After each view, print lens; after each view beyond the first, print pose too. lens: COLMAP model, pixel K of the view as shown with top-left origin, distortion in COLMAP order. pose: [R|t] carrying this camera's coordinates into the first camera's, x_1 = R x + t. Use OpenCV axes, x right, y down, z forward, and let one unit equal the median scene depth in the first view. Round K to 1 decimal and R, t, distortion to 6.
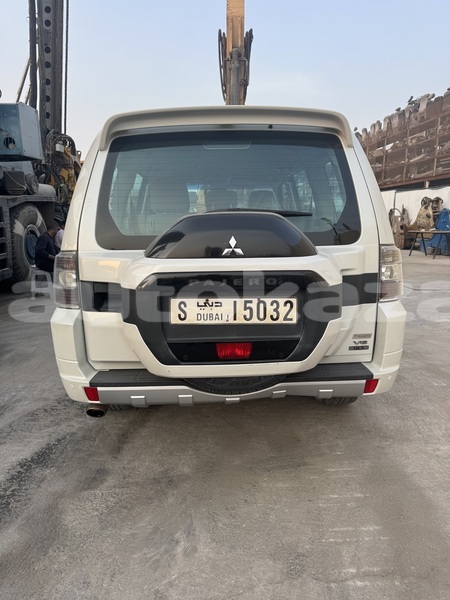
lens RADIAL K [[410.6, 0, 226.1], [0, 410.6, 296.0], [0, 0, 1]] dist [0.035605, -0.031933]
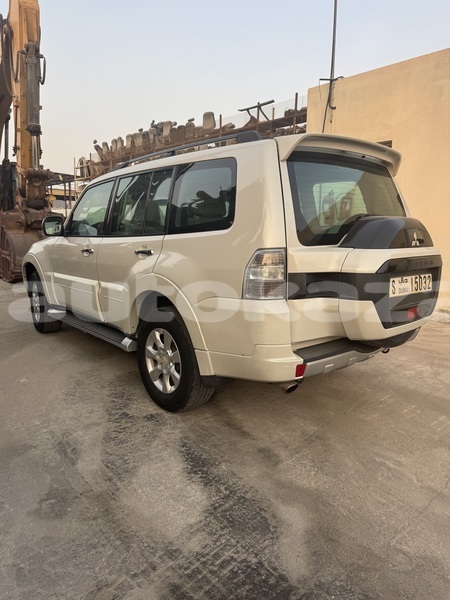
lens RADIAL K [[410.6, 0, 218.0], [0, 410.6, 299.3], [0, 0, 1]] dist [0.035605, -0.031933]
pose [[0.805107, -0.090312, 0.586214, -0.116411], [0.101113, 0.994771, 0.014385, -0.000234], [-0.584448, 0.047693, 0.810029, 0.018859]]
